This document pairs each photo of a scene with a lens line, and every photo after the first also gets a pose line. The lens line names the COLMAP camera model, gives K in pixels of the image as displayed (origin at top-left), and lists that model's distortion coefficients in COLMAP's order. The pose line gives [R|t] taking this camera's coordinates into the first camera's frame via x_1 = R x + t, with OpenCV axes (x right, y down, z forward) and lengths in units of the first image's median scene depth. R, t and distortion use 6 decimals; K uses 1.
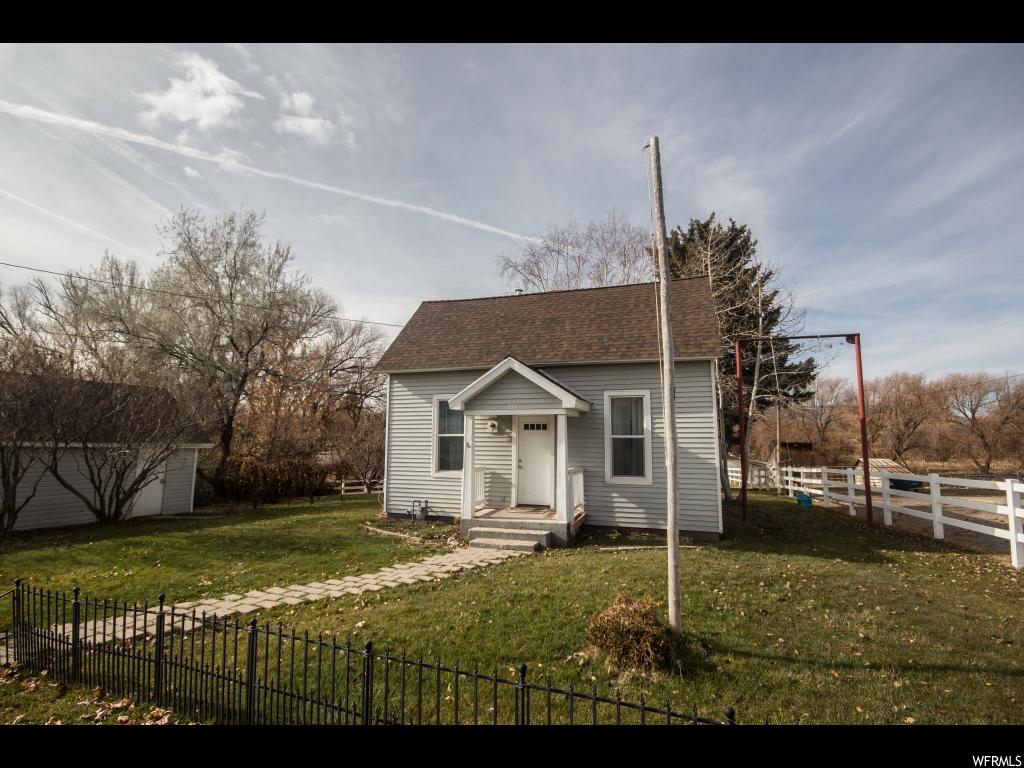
lens RADIAL K [[473.3, 0, 511.4], [0, 473.3, 383.4], [0, 0, 1]] dist [-0.001324, -0.000988]
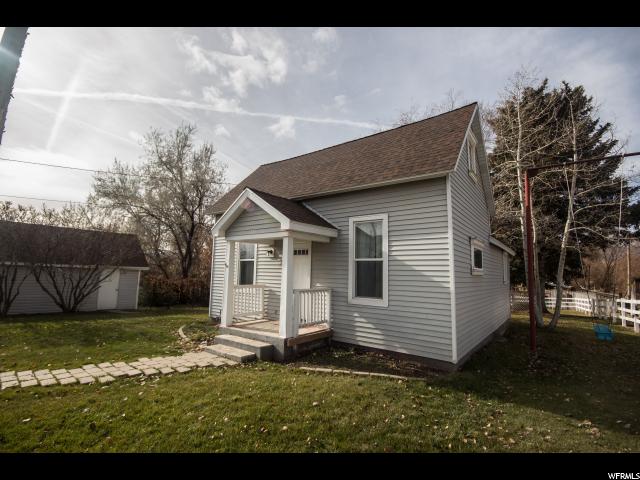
lens RADIAL K [[295.8, 0, 319.9], [0, 295.8, 240.5], [0, 0, 1]] dist [-0.001324, -0.000988]
pose [[0.946169, -0.018467, -0.323146, 0.355507], [0.021432, 0.999755, 0.005620, 0.064125], [0.322963, -0.012243, 0.946333, 0.347294]]
